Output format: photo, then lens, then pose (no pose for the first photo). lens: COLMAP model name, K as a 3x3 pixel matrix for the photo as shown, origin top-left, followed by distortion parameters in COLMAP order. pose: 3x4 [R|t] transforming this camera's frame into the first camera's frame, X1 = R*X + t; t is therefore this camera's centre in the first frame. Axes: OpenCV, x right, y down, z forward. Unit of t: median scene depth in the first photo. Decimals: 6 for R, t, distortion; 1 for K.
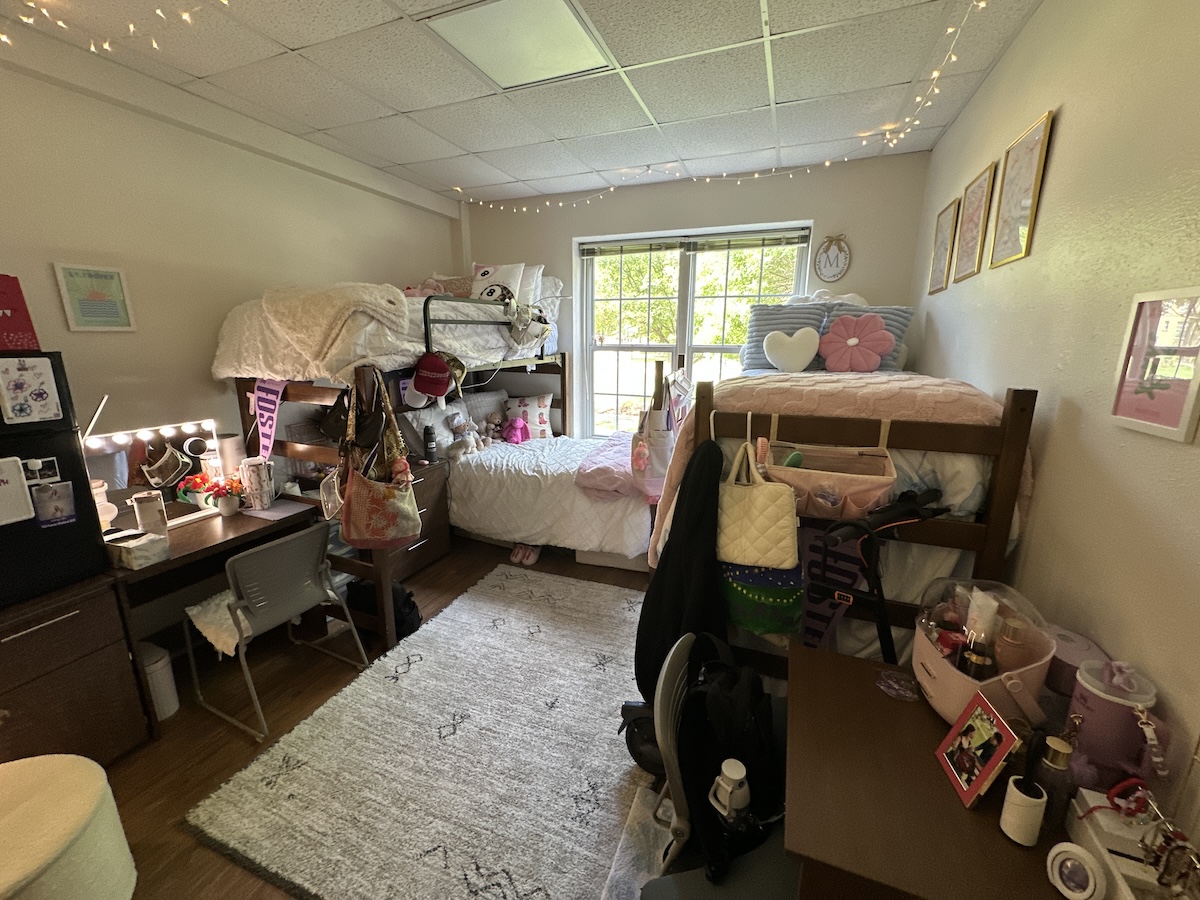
lens RADIAL K [[480.0, 0, 600.3], [0, 480.0, 451.7], [0, 0, 1]] dist [-0.001127, 0.000322]
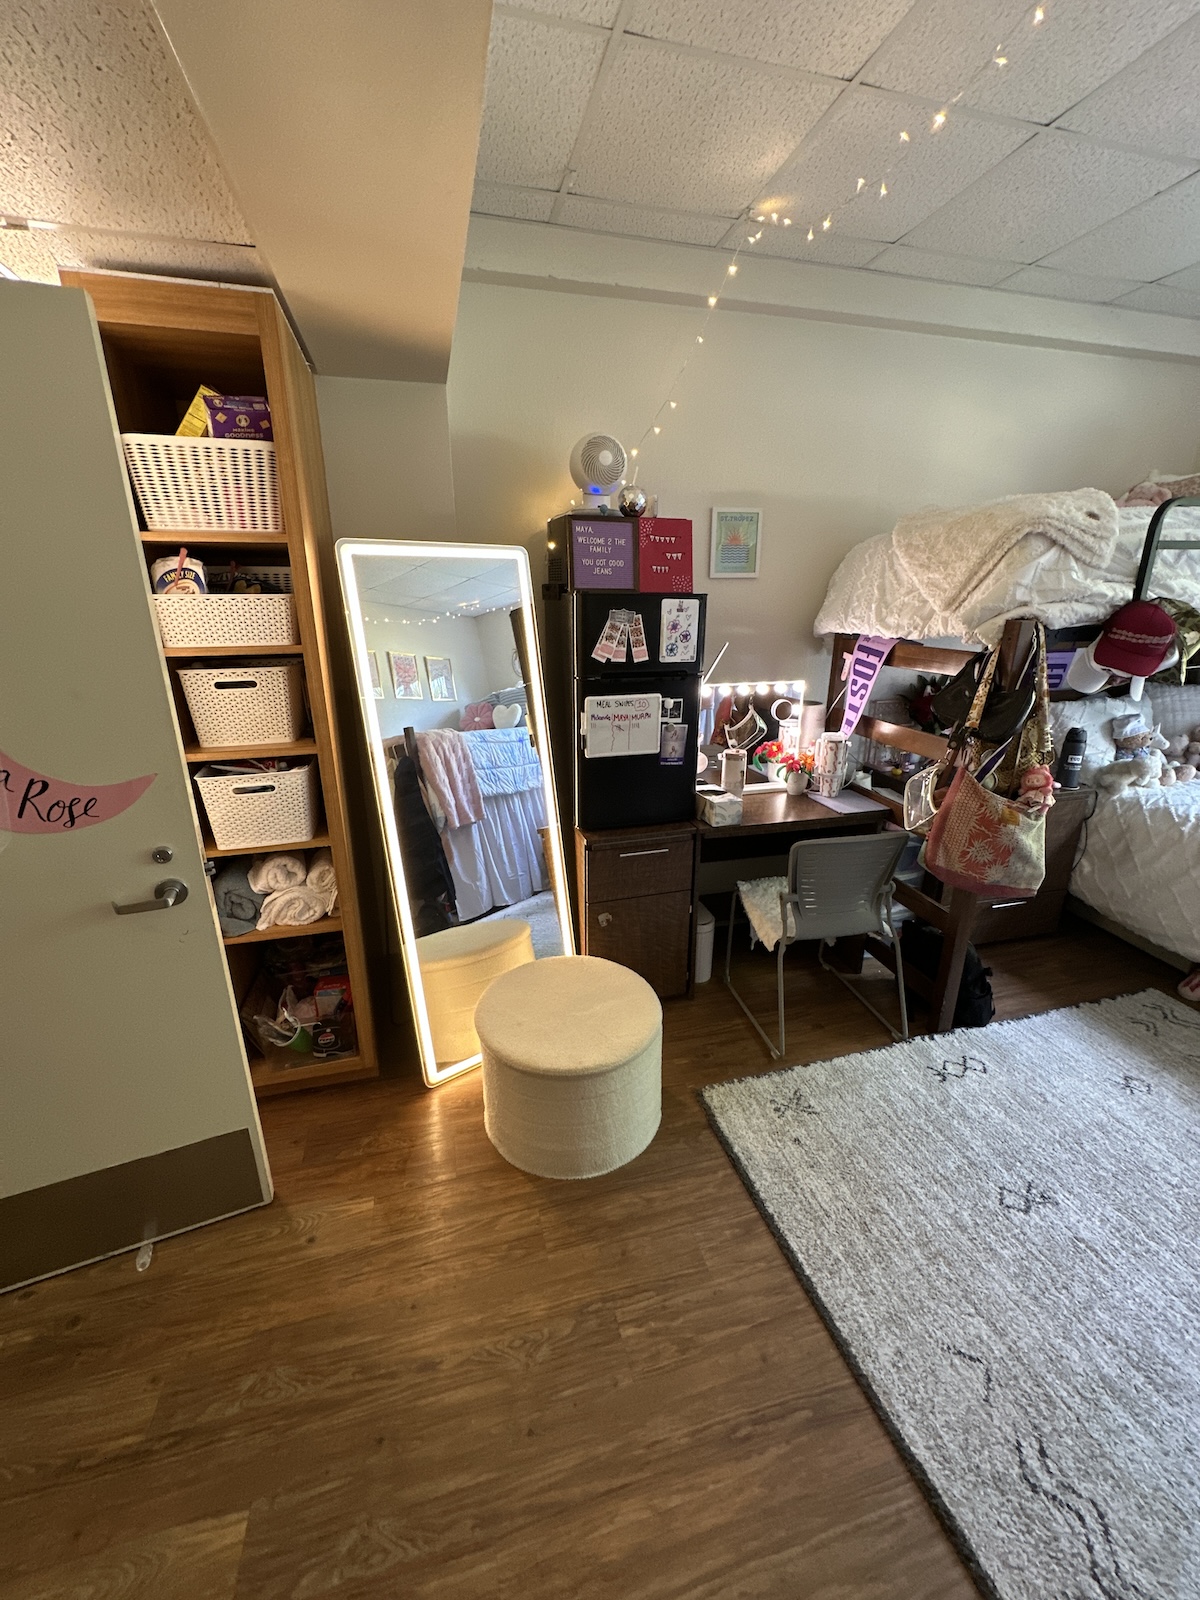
lens RADIAL K [[640.0, 0, 598.2], [0, 640.0, 799.9], [0, 0, 1]] dist [-0.001127, 0.000322]
pose [[0.594578, 0.229892, -0.770472, -0.102249], [-0.180635, 0.971950, 0.150611, 0.034194], [0.783484, 0.049624, 0.619427, 0.017164]]
